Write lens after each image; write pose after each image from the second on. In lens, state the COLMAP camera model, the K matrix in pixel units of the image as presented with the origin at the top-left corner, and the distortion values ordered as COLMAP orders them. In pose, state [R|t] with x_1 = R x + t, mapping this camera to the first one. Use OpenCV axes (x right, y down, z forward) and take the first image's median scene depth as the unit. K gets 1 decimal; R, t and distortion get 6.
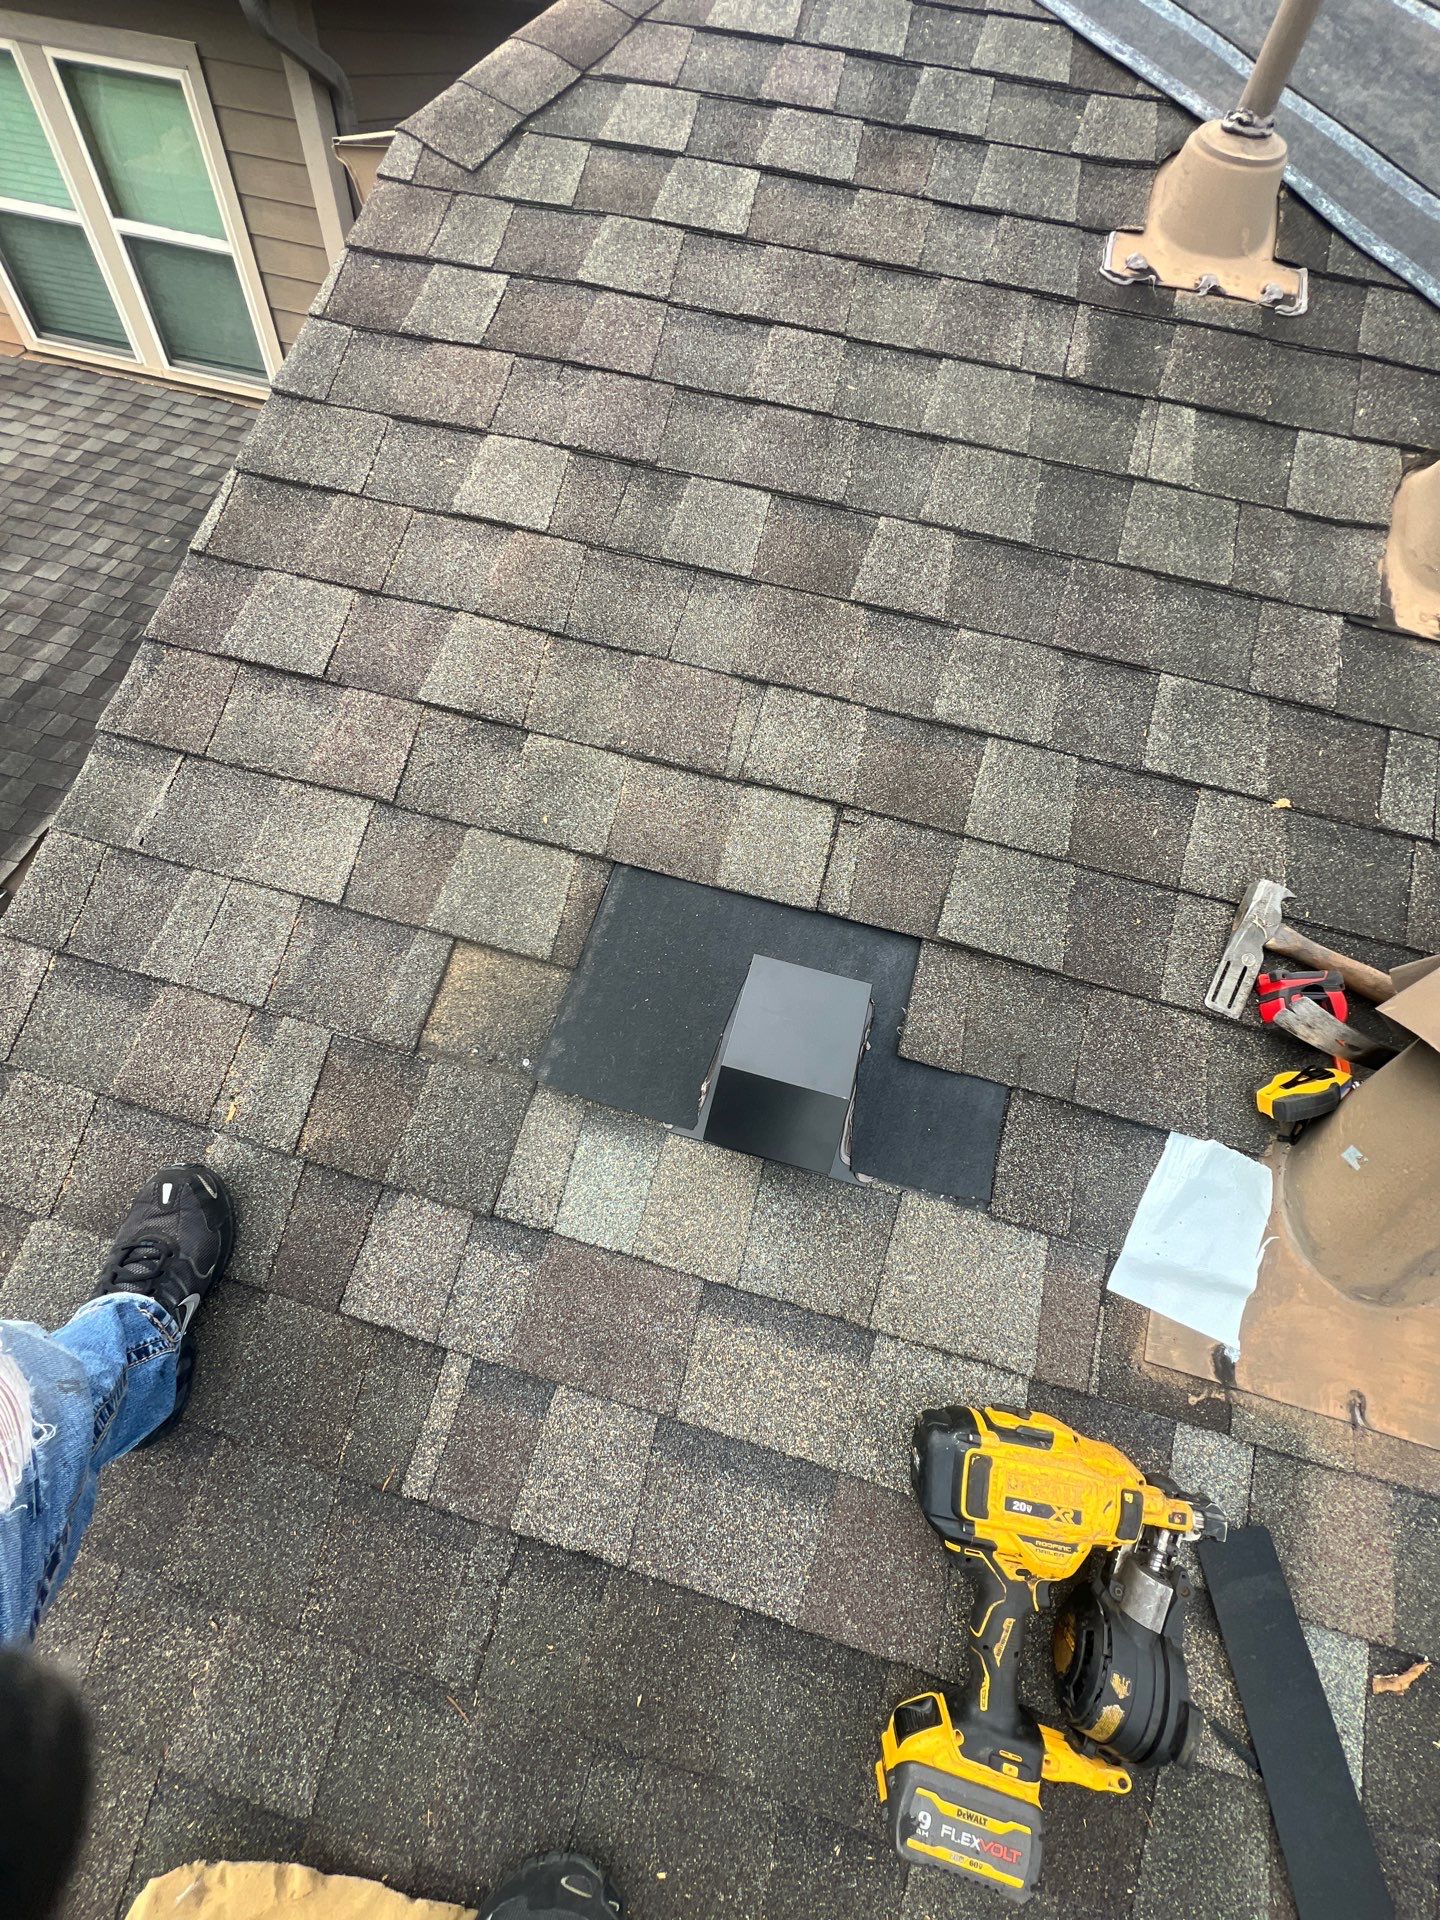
lens RADIAL K [[764.0, 0, 722.0], [0, 764.0, 951.2], [0, 0, 1]] dist [-0.002248, 0.000252]
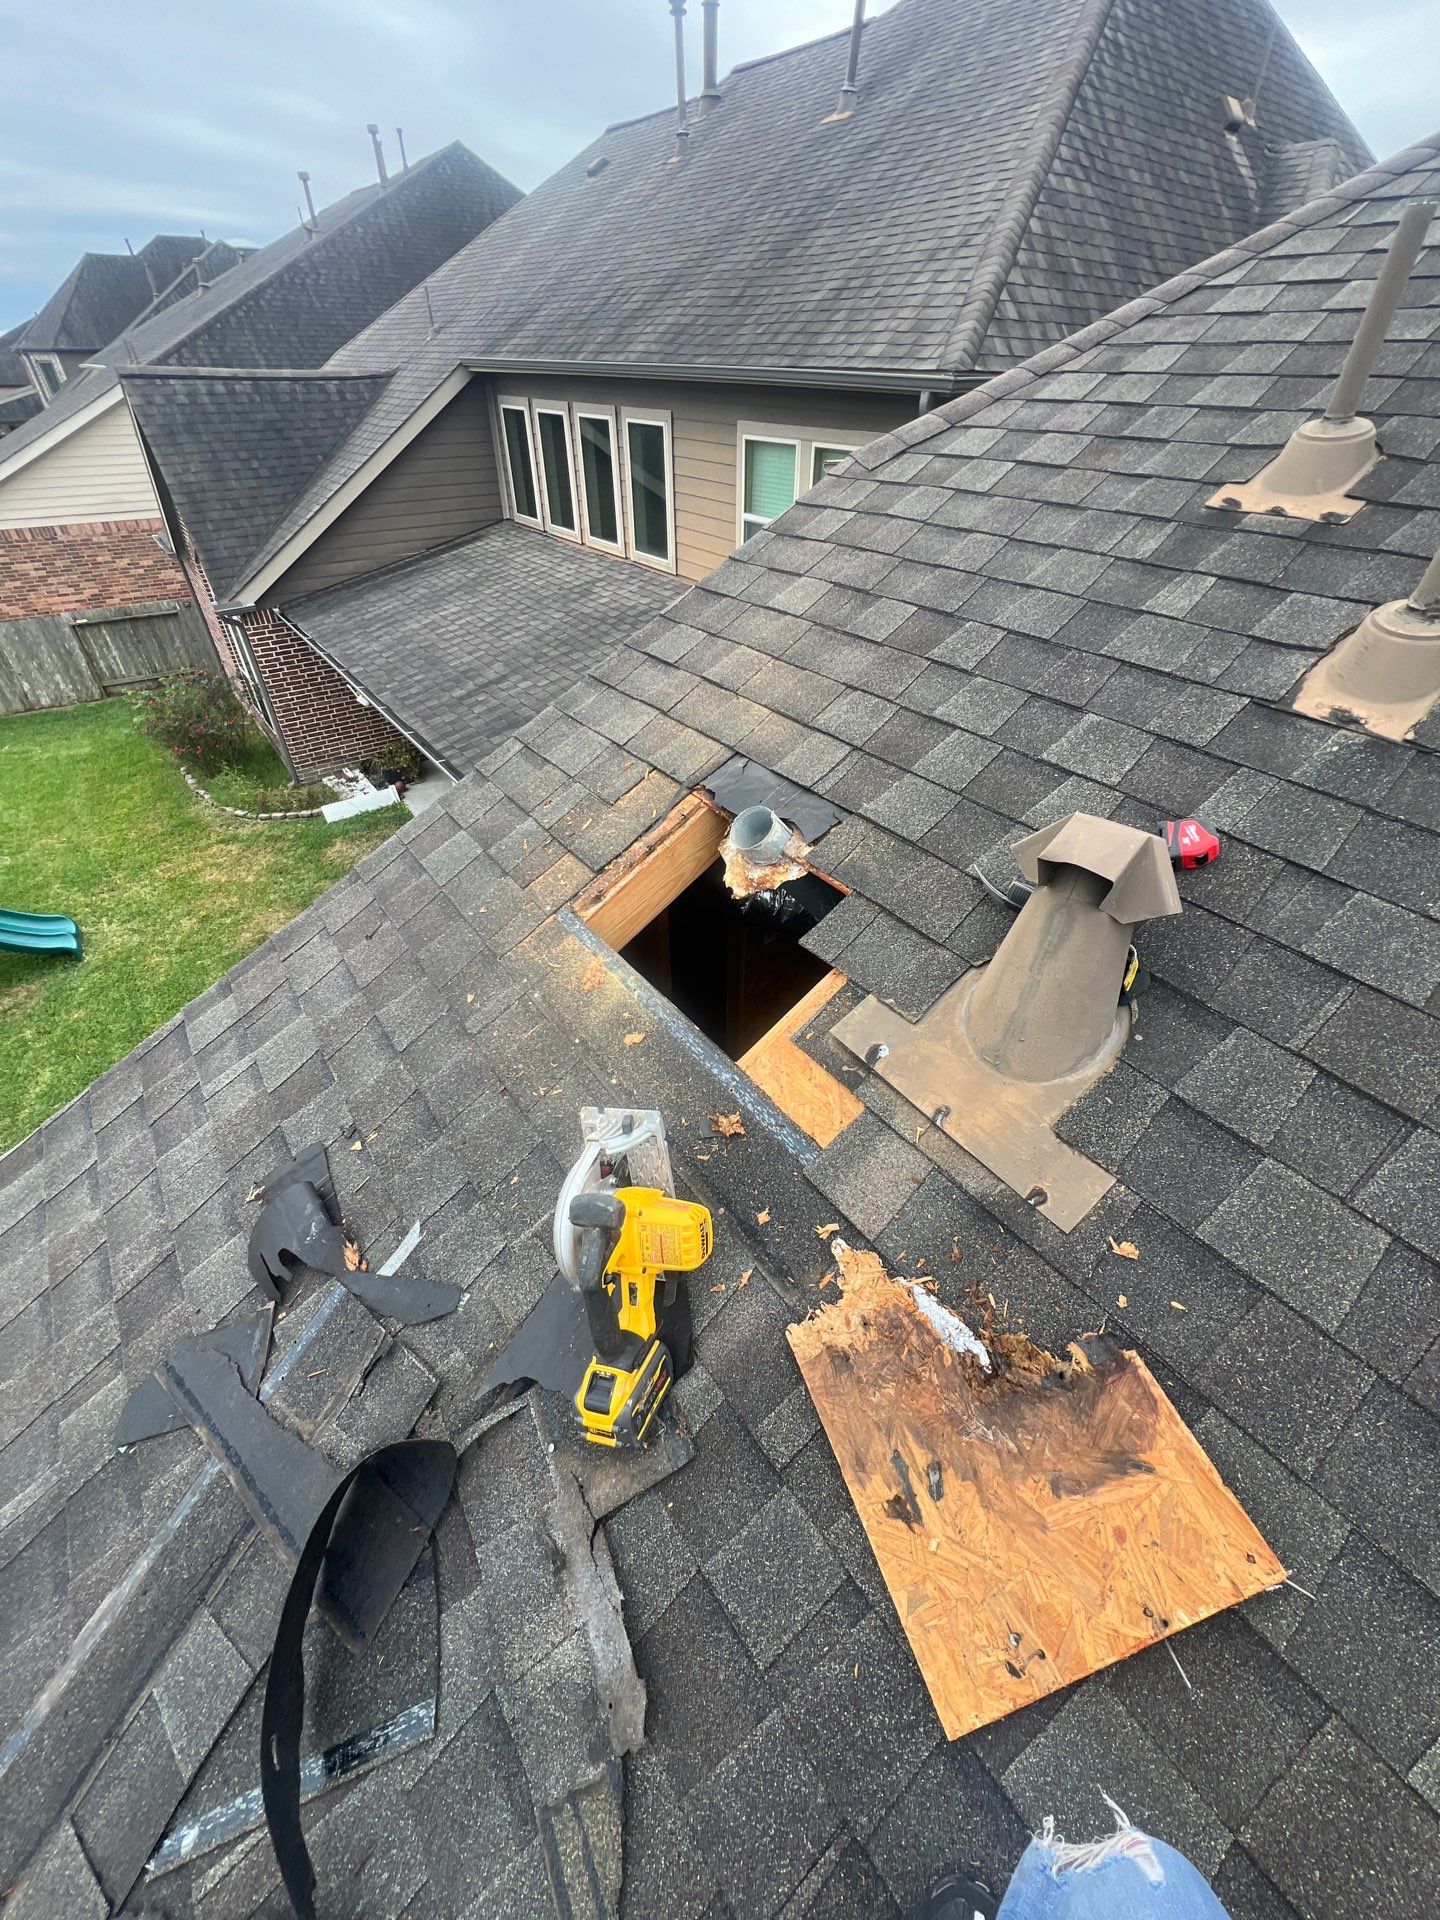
lens RADIAL K [[769.2, 0, 724.9], [0, 769.2, 952.2], [0, 0, 1]] dist [-0.002222, 0.000079]
pose [[0.779085, 0.302965, -0.548853, 0.970427], [-0.442469, 0.885940, -0.139039, 0.564165], [0.444127, 0.351173, 0.824275, -0.383221]]
